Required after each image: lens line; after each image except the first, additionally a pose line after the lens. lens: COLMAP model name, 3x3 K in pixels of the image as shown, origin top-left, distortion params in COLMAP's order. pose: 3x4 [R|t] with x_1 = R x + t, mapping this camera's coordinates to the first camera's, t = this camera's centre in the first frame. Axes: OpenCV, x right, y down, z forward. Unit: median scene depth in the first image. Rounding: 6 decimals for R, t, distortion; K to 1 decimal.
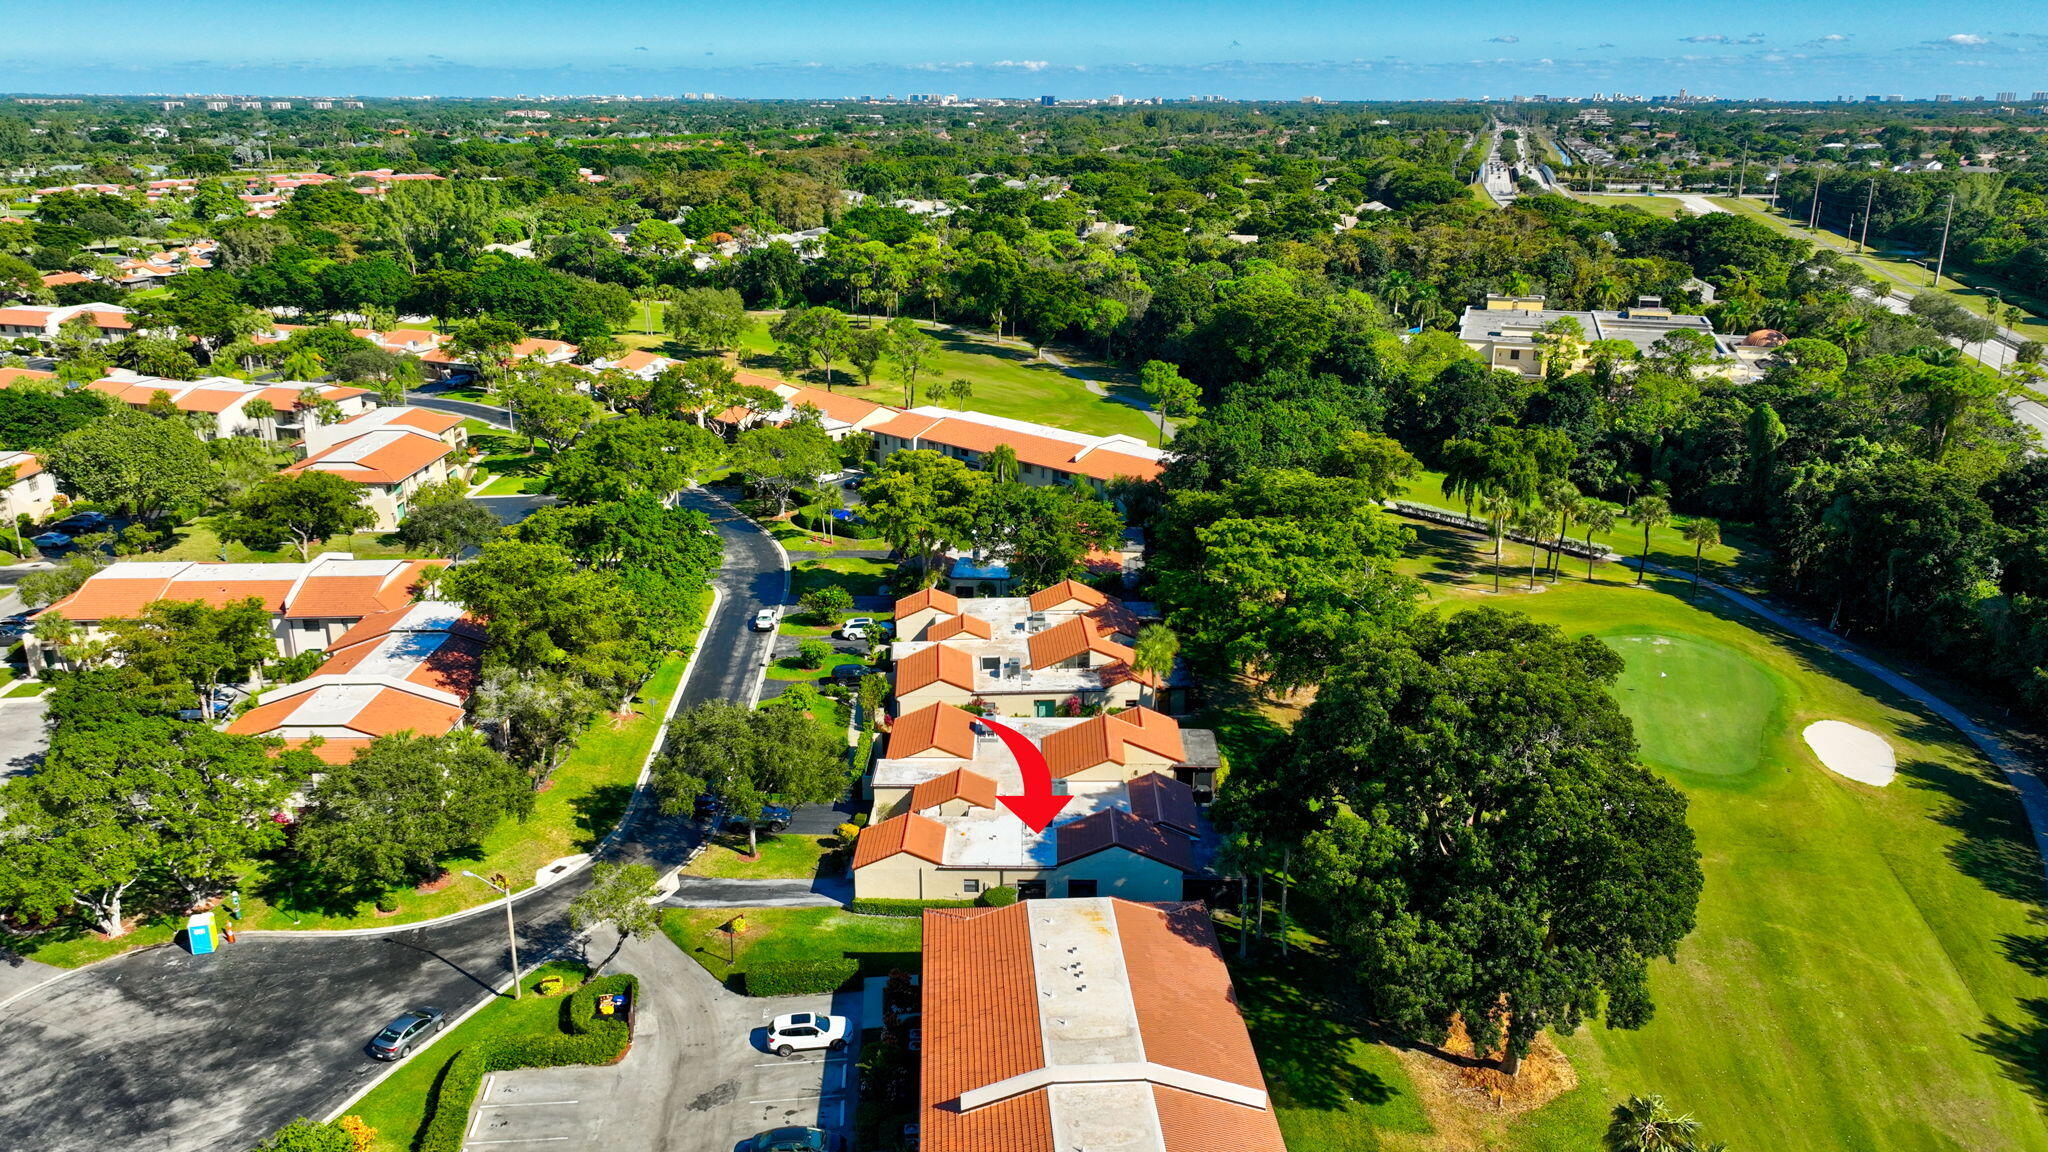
lens RADIAL K [[1449.4, 0, 1024.0], [0, 1449.4, 576.0], [0, 0, 1]] dist [0.007001, 0.007181]
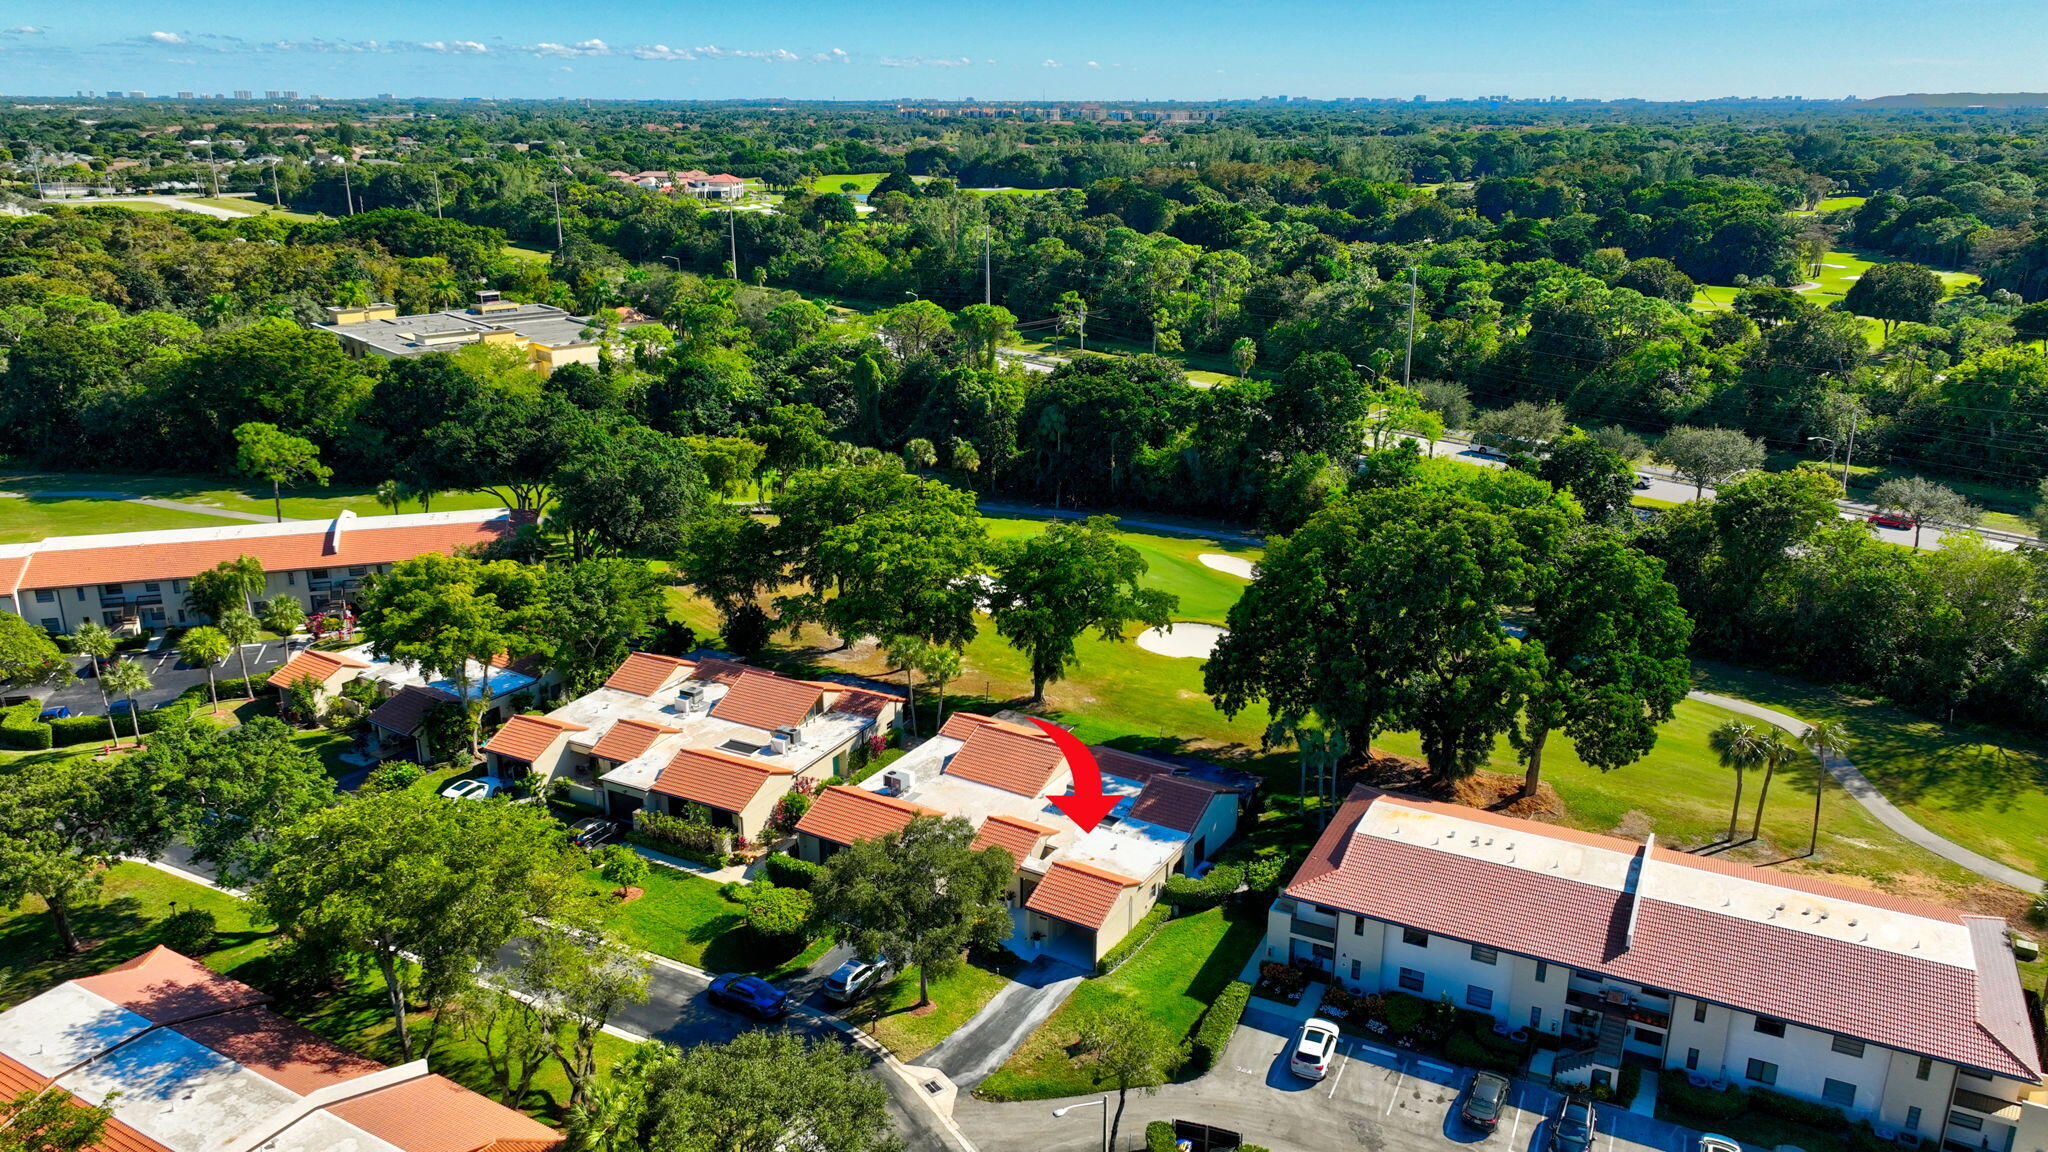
lens RADIAL K [[1449.4, 0, 1024.0], [0, 1449.4, 576.0], [0, 0, 1]] dist [0.007001, 0.007181]
pose [[0.514465, -0.268156, 0.814505, -0.612261], [0.266420, 0.952825, 0.145416, -0.118157], [-0.815075, 0.142188, 0.561637, 0.355131]]
